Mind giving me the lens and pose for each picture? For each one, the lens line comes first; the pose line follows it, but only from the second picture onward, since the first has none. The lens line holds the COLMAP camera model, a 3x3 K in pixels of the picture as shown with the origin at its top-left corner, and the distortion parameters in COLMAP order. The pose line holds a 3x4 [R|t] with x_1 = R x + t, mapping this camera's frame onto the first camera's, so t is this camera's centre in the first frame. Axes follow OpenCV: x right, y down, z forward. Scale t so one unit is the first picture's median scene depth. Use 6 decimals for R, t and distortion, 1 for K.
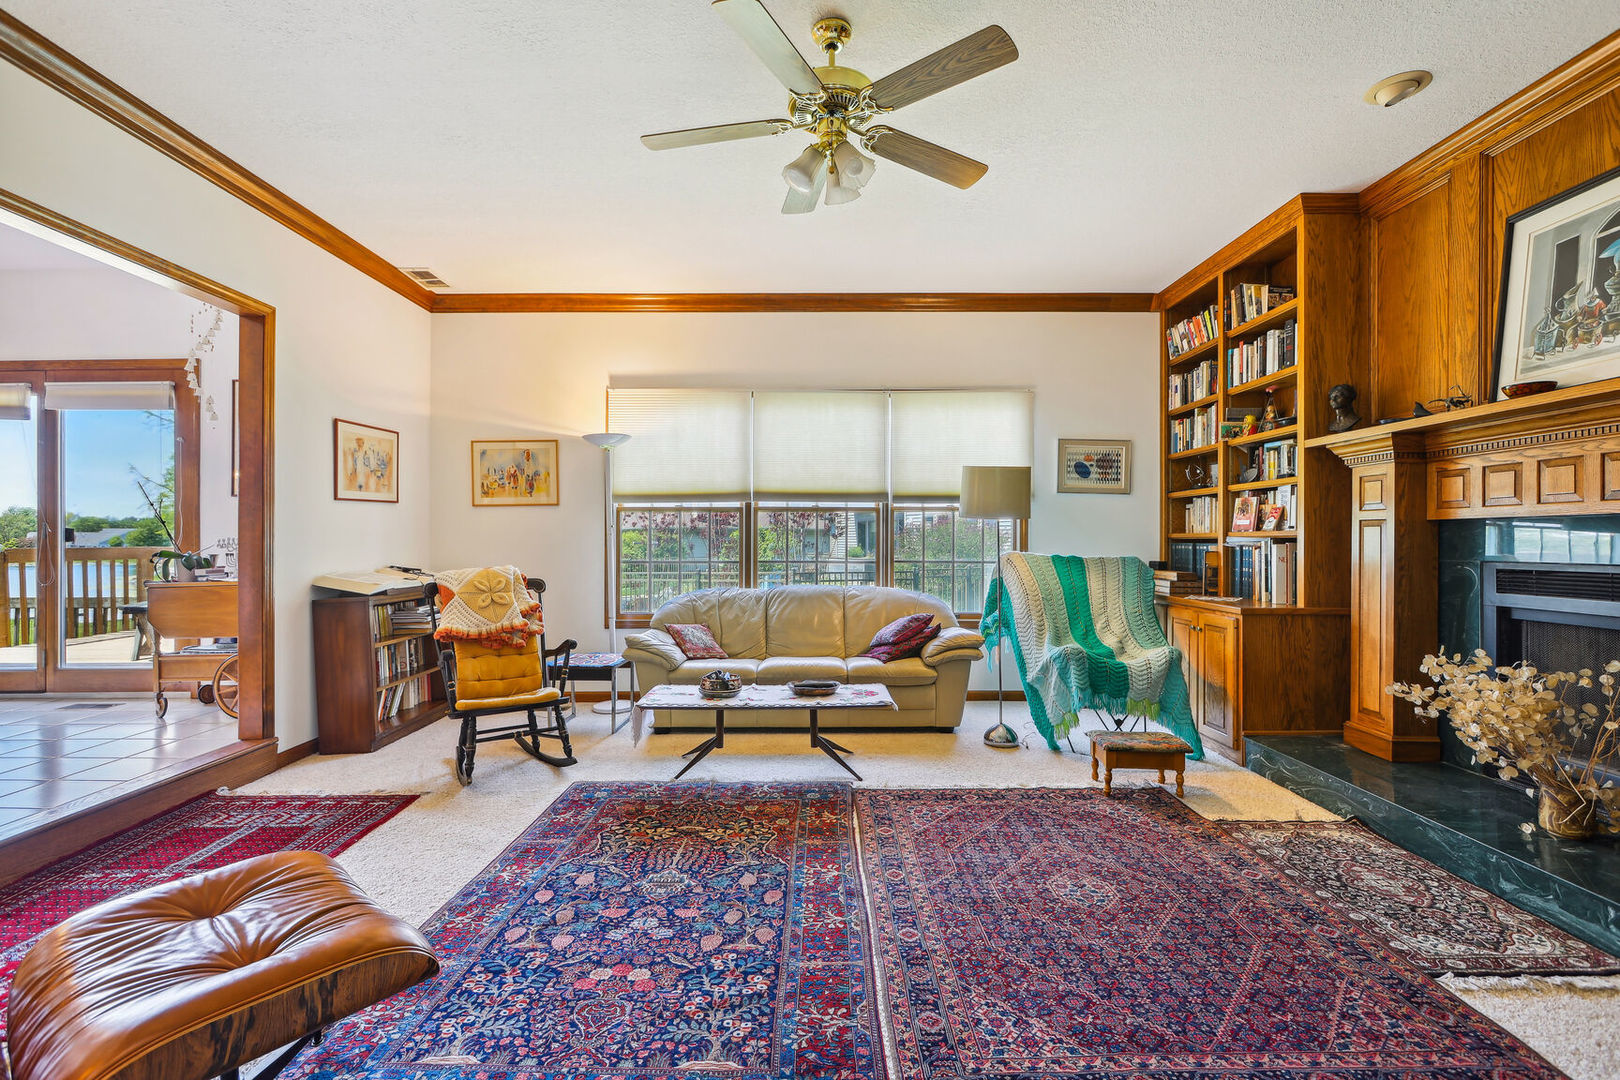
lens RADIAL K [[722.4, 0, 809.0], [0, 722.4, 543.4], [0, 0, 1]] dist [-0.002072, 0.000711]
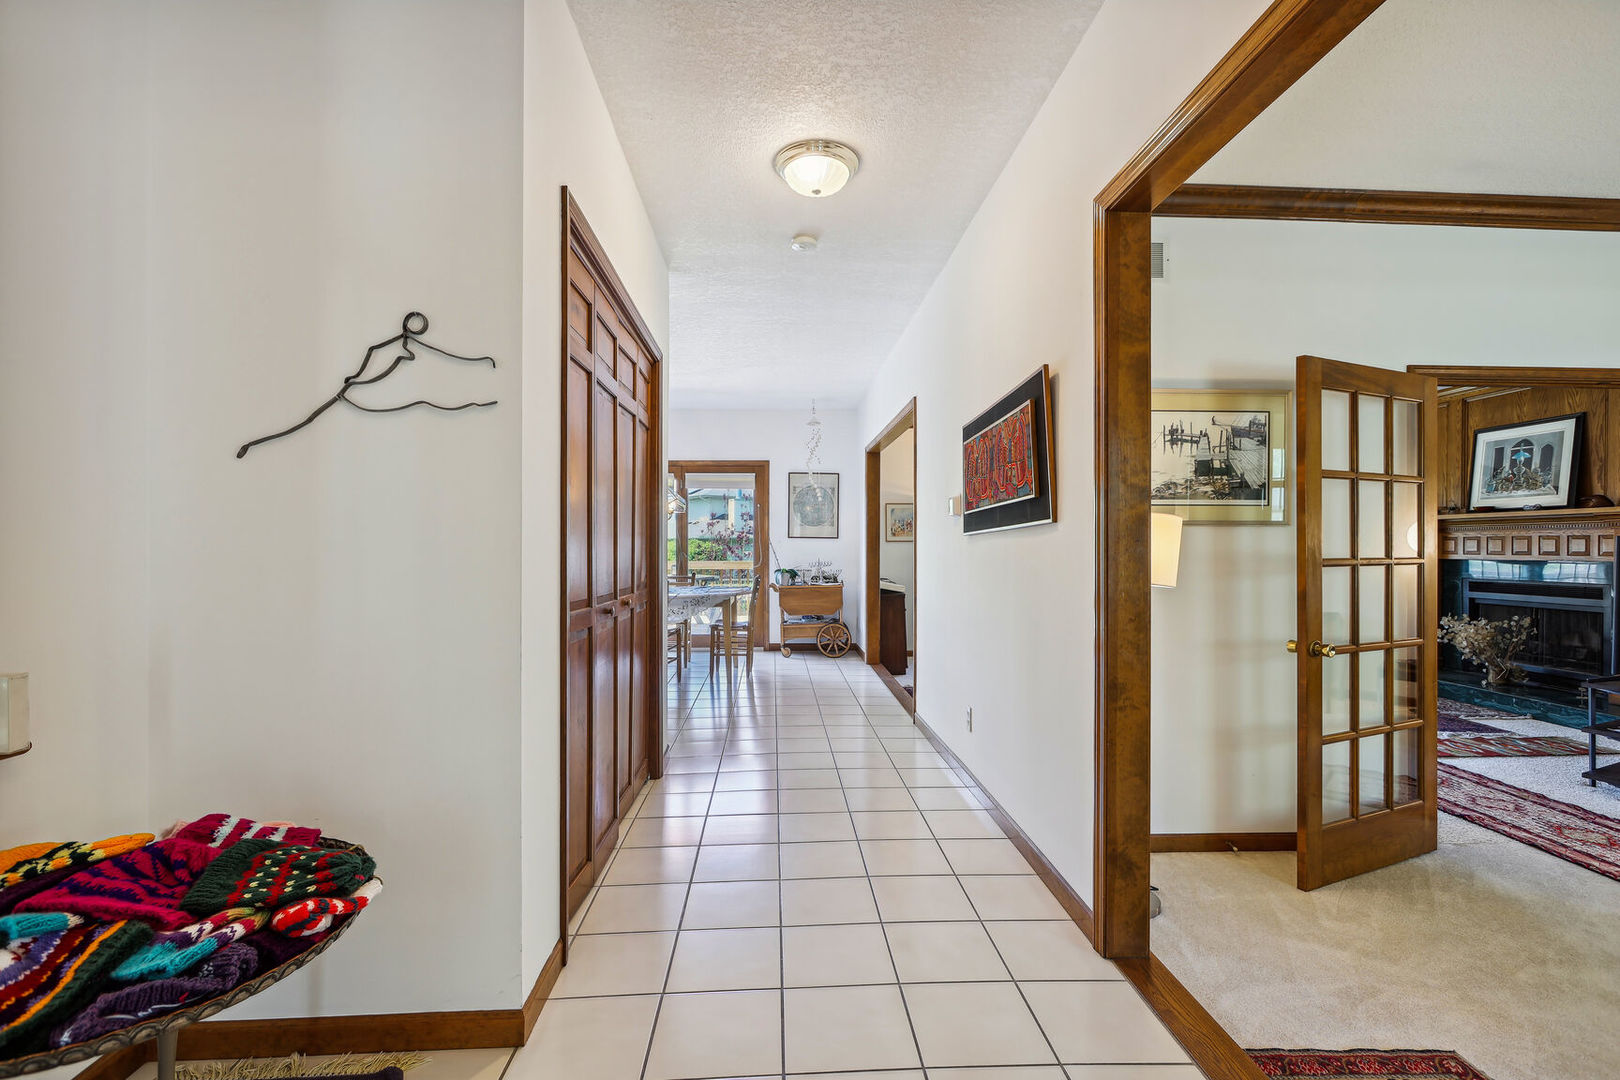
lens RADIAL K [[712.7, 0, 809.3], [0, 712.7, 548.4], [0, 0, 1]] dist [0.001037, 0.000543]
pose [[0.998881, 0.005459, 0.046968, -1.474517], [-0.005410, 0.999985, -0.001170, -0.065120], [-0.046974, 0.000915, 0.998896, -1.378850]]
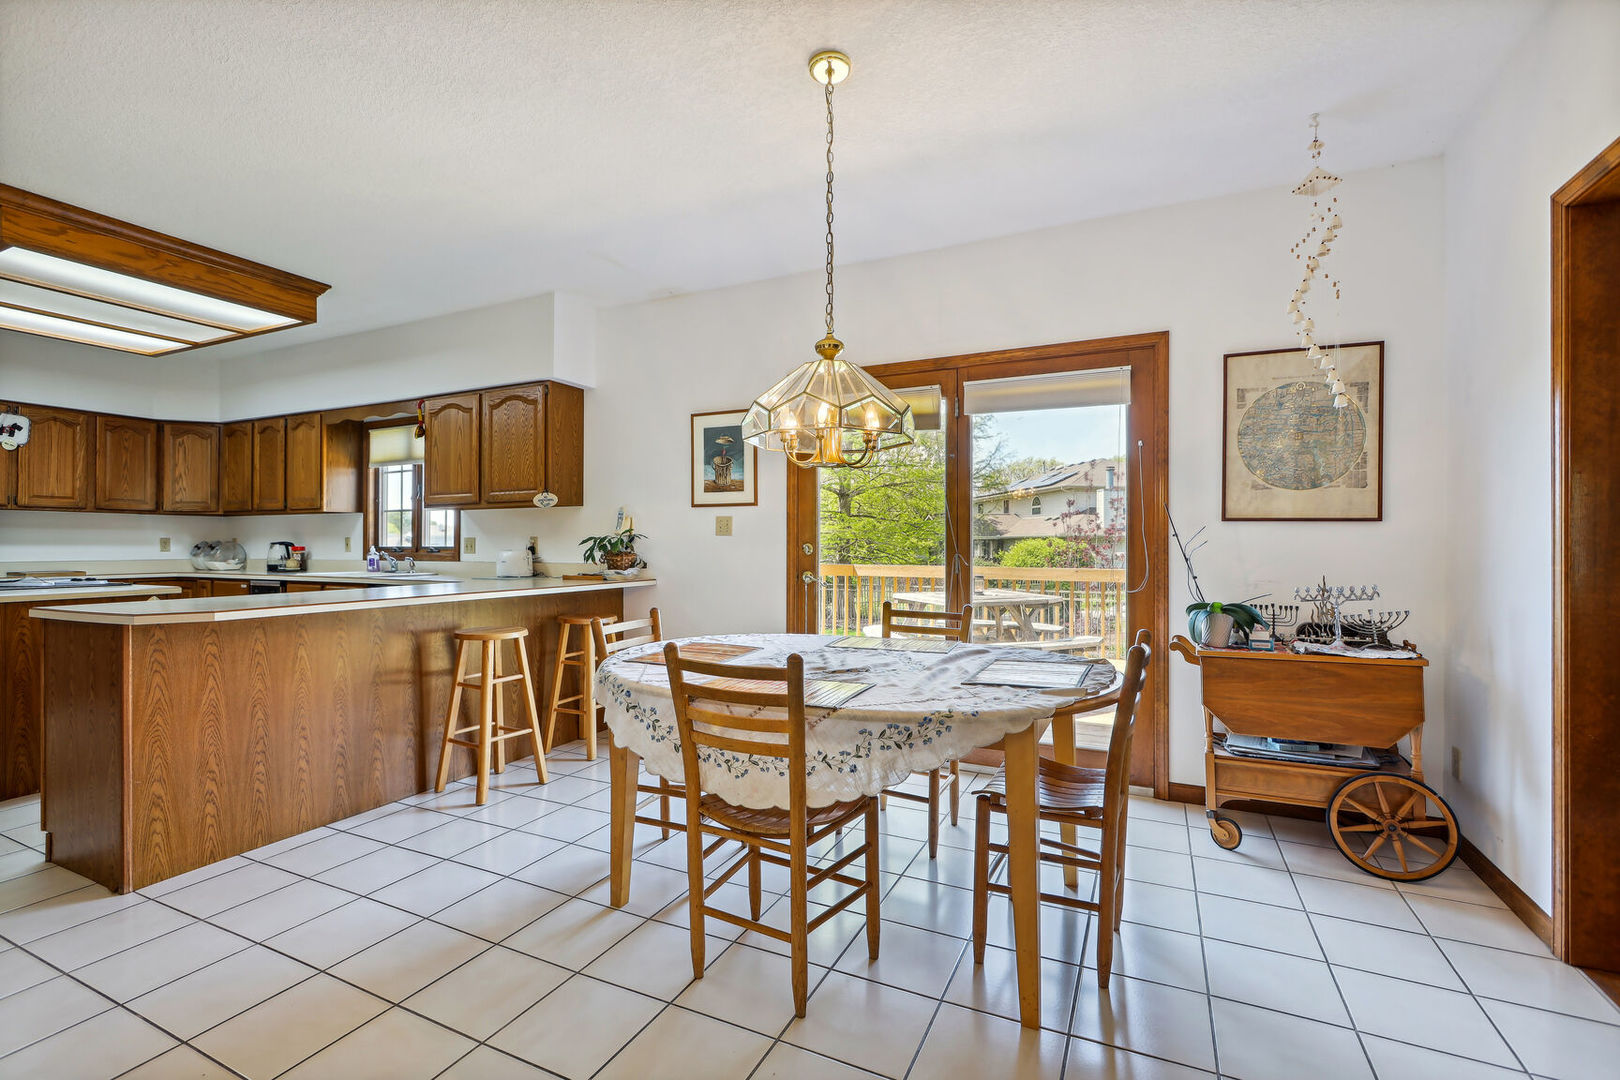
lens RADIAL K [[722.4, 0, 809.0], [0, 722.4, 543.4], [0, 0, 1]] dist [-0.002072, 0.000711]
pose [[0.902619, 0.005317, -0.430408, -1.528844], [-0.007243, 0.999970, -0.002835, -0.067363], [0.430380, 0.005676, 0.902630, 0.338250]]
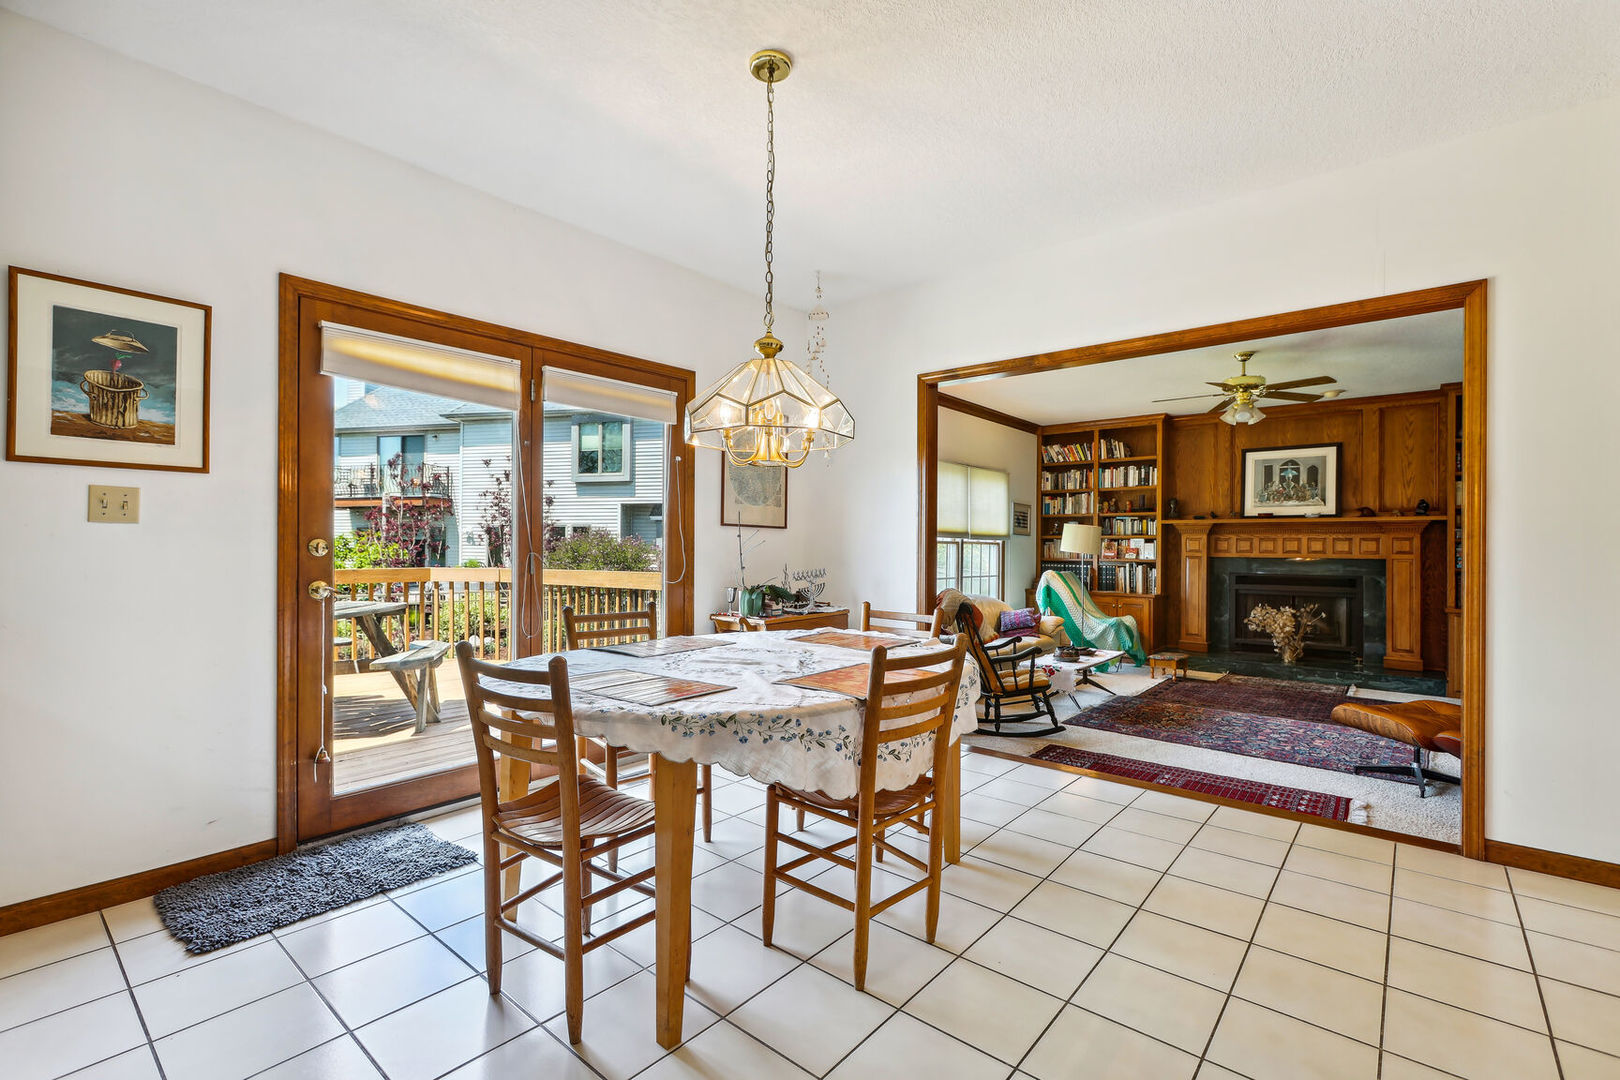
lens RADIAL K [[722.4, 0, 809.0], [0, 722.4, 543.4], [0, 0, 1]] dist [-0.002072, 0.000711]
pose [[0.647342, 0.011171, 0.762118, -2.567082], [-0.007248, 0.999938, -0.008501, -0.061044], [-0.762165, -0.000020, 0.647383, 0.539509]]
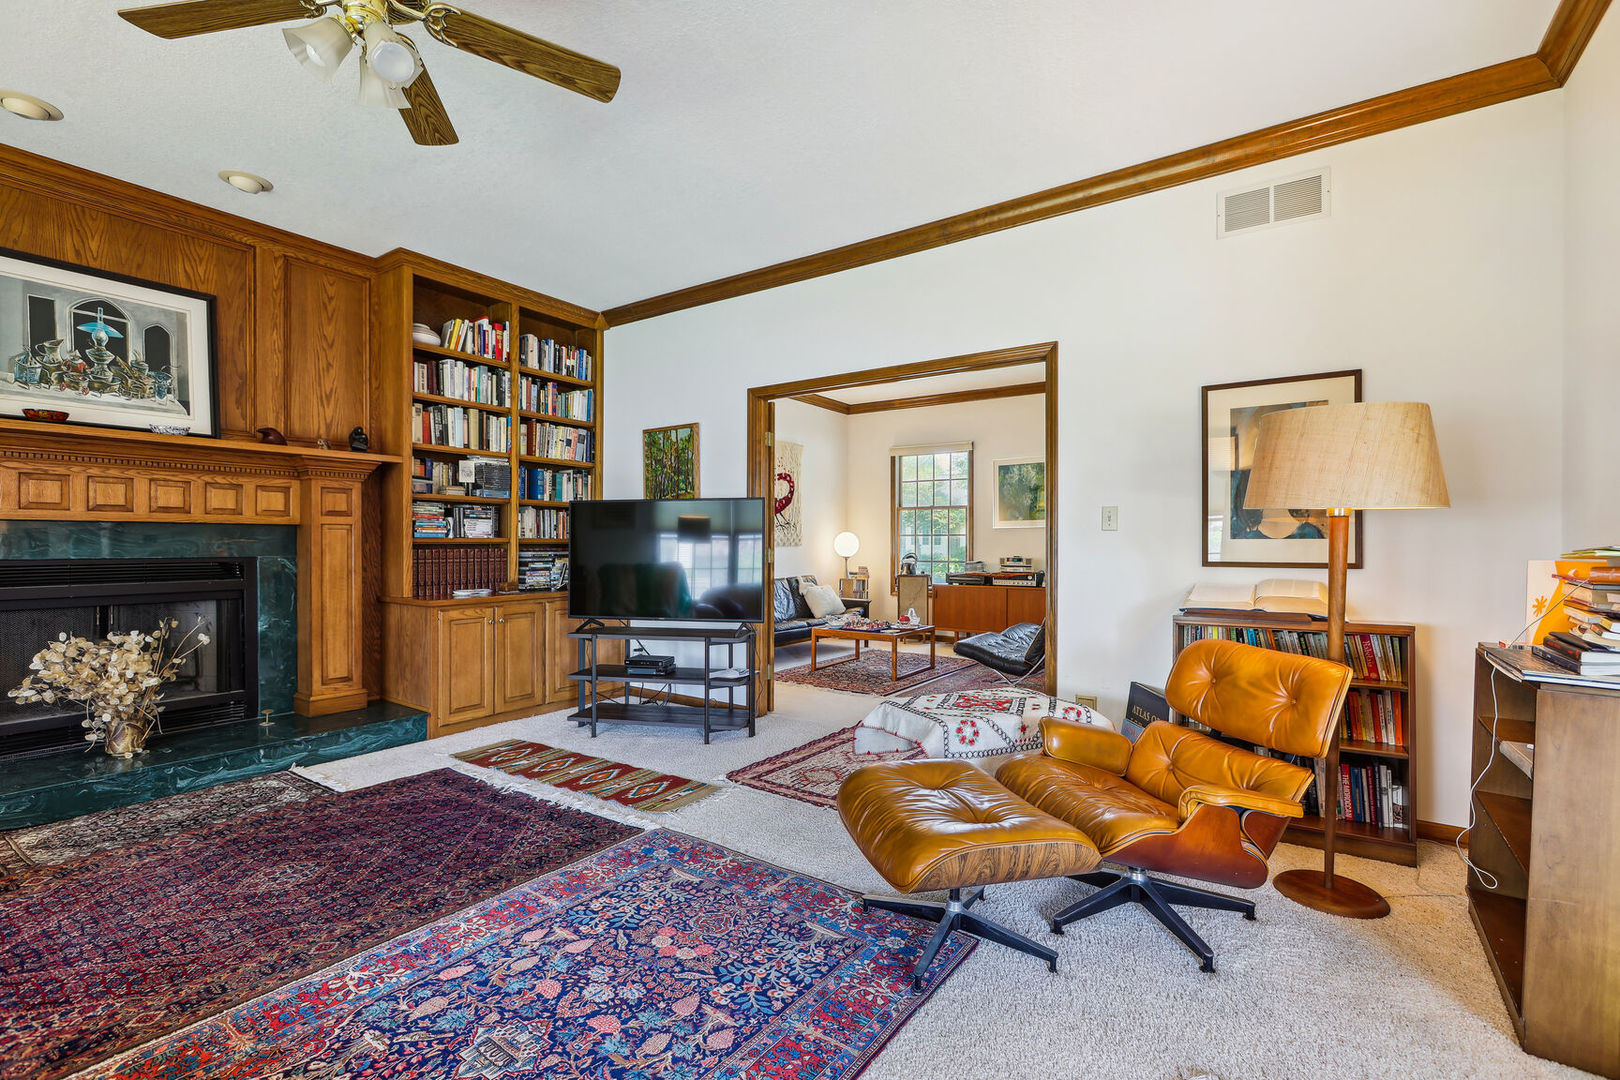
lens RADIAL K [[722.4, 0, 809.0], [0, 722.4, 543.4], [0, 0, 1]] dist [-0.002072, 0.000711]
pose [[-0.819585, 0.000471, 0.572958, -0.778323], [0.001689, 0.999997, 0.001594, 0.001738], [-0.572955, 0.002274, -0.819584, 1.321341]]
